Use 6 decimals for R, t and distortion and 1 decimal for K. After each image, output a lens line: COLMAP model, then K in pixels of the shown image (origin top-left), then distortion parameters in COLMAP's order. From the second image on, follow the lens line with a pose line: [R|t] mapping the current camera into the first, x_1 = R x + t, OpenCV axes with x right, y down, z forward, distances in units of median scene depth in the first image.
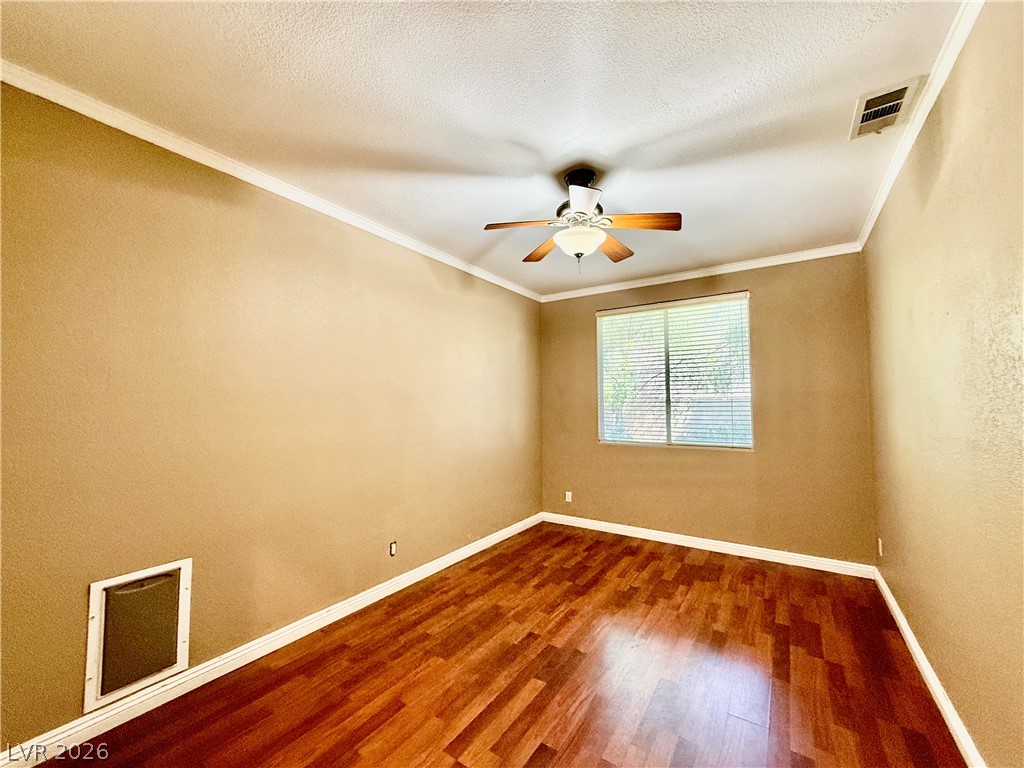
lens RADIAL K [[408.3, 0, 508.7], [0, 408.3, 384.0], [0, 0, 1]] dist [-0.000177, -0.000151]
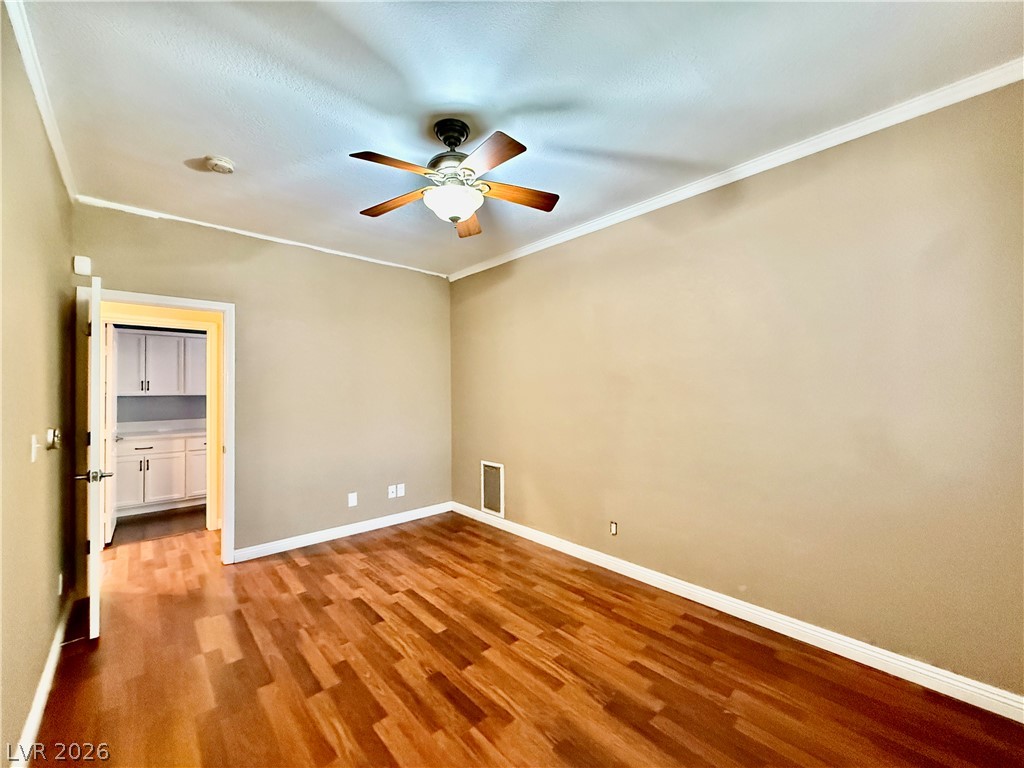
lens RADIAL K [[408.3, 0, 508.7], [0, 408.3, 384.0], [0, 0, 1]] dist [-0.000177, -0.000151]
pose [[-0.237765, -0.012312, -0.971245, 0.928950], [0.059018, 0.997889, -0.027098, 0.066380], [0.969528, -0.063764, -0.236536, 1.210093]]
